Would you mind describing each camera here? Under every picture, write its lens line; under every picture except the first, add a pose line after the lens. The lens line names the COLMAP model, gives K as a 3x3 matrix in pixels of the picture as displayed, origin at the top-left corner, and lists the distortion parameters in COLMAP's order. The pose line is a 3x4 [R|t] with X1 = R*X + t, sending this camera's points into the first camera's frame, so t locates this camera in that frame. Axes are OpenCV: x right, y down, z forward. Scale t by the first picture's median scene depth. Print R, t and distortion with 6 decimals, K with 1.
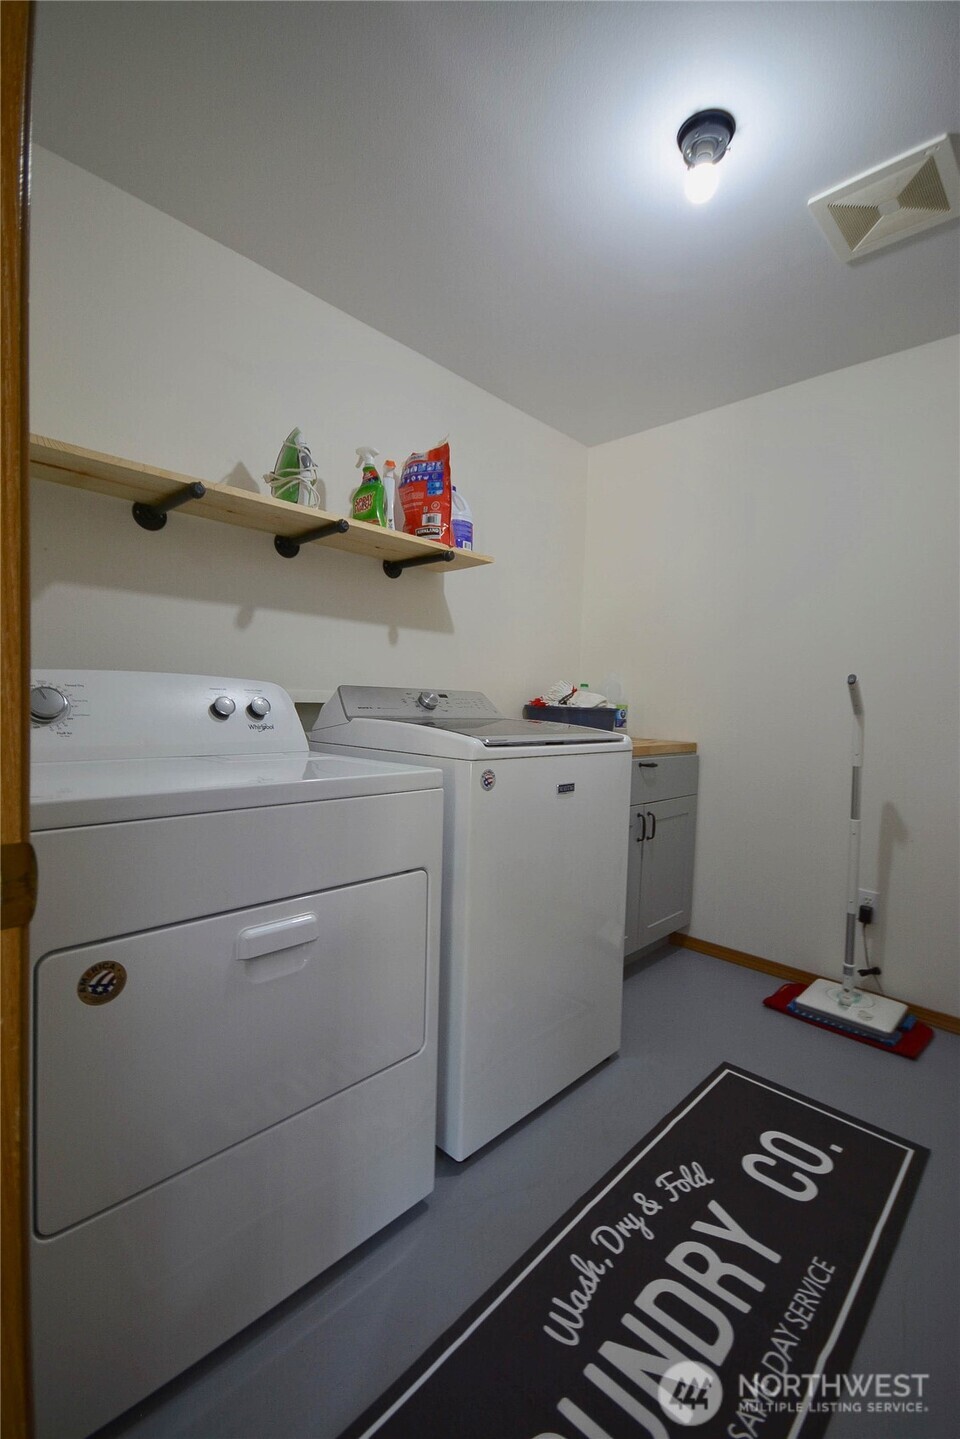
lens RADIAL K [[620.2, 0, 479.9], [0, 620.2, 721.9], [0, 0, 1]] dist [0.000711, -0.000348]
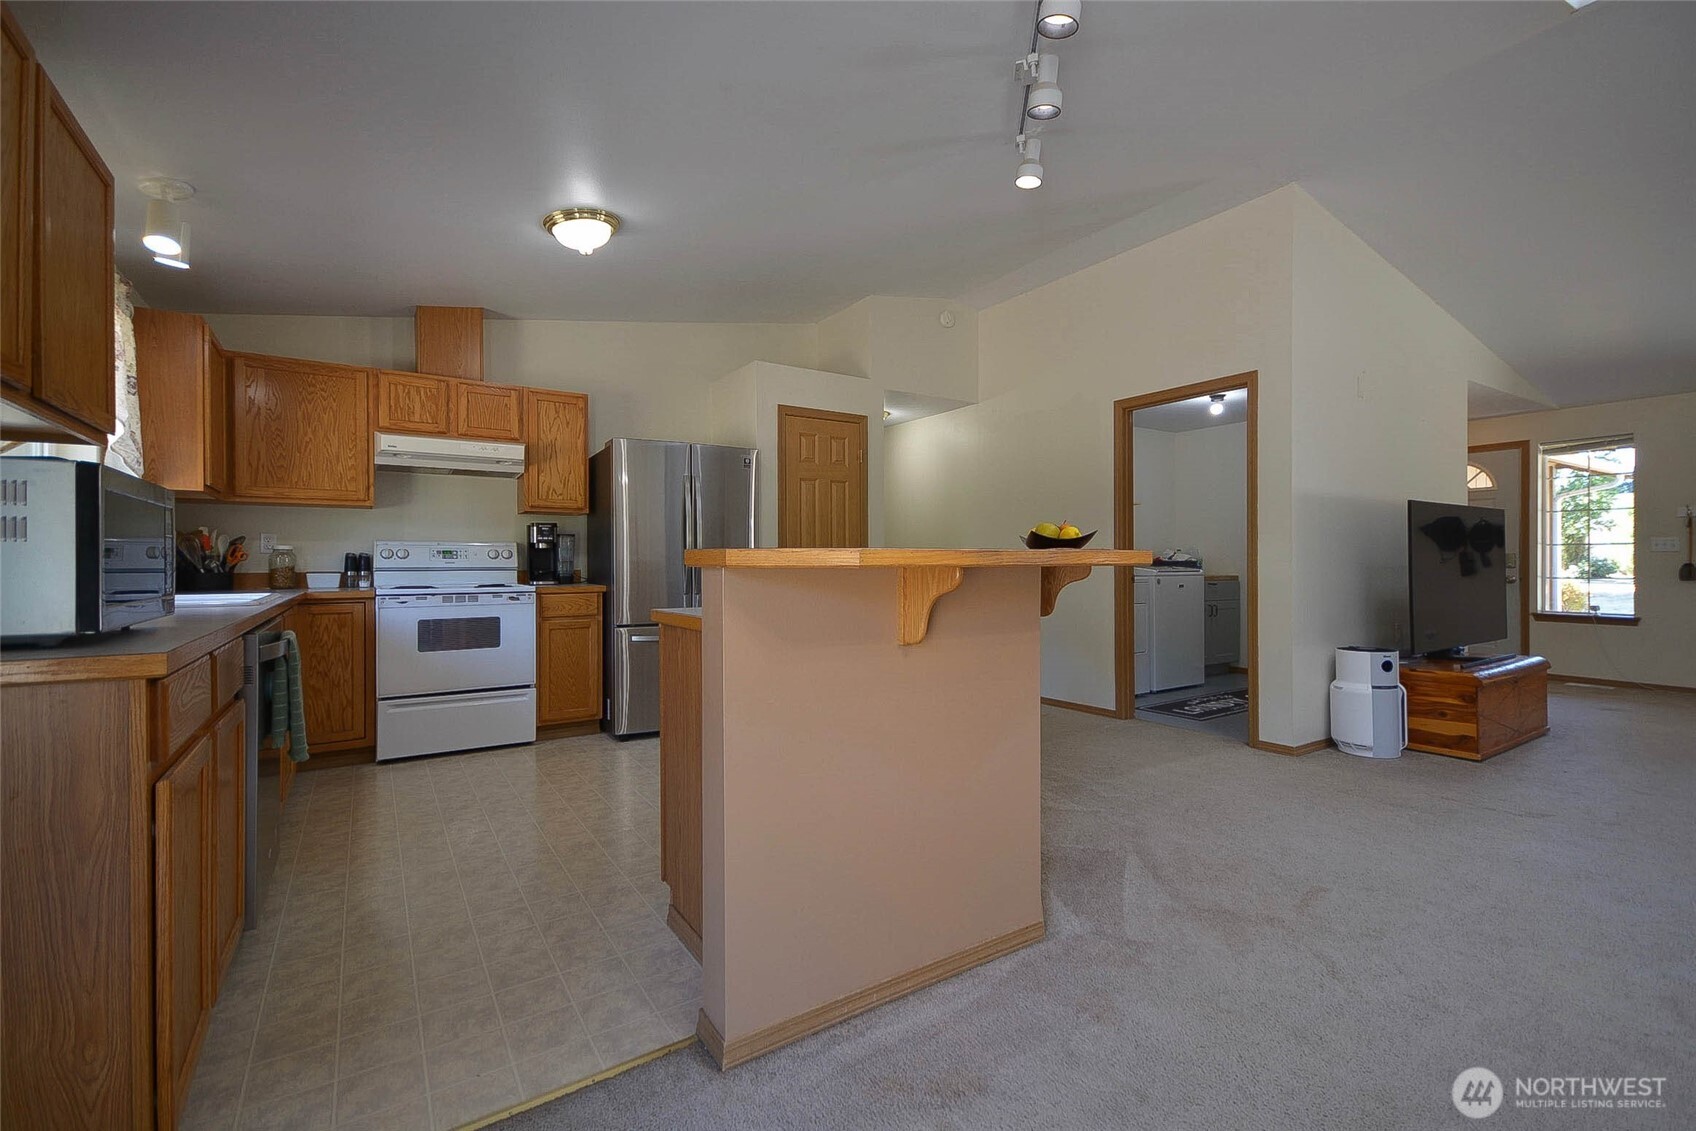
lens RADIAL K [[730.9, 0, 850.6], [0, 730.9, 573.1], [0, 0, 1]] dist [0.000711, -0.000348]
pose [[0.974113, -0.038606, -0.222739, -0.451566], [0.033674, 0.999097, -0.025900, 0.054955], [0.223538, 0.017729, 0.974534, -2.035112]]
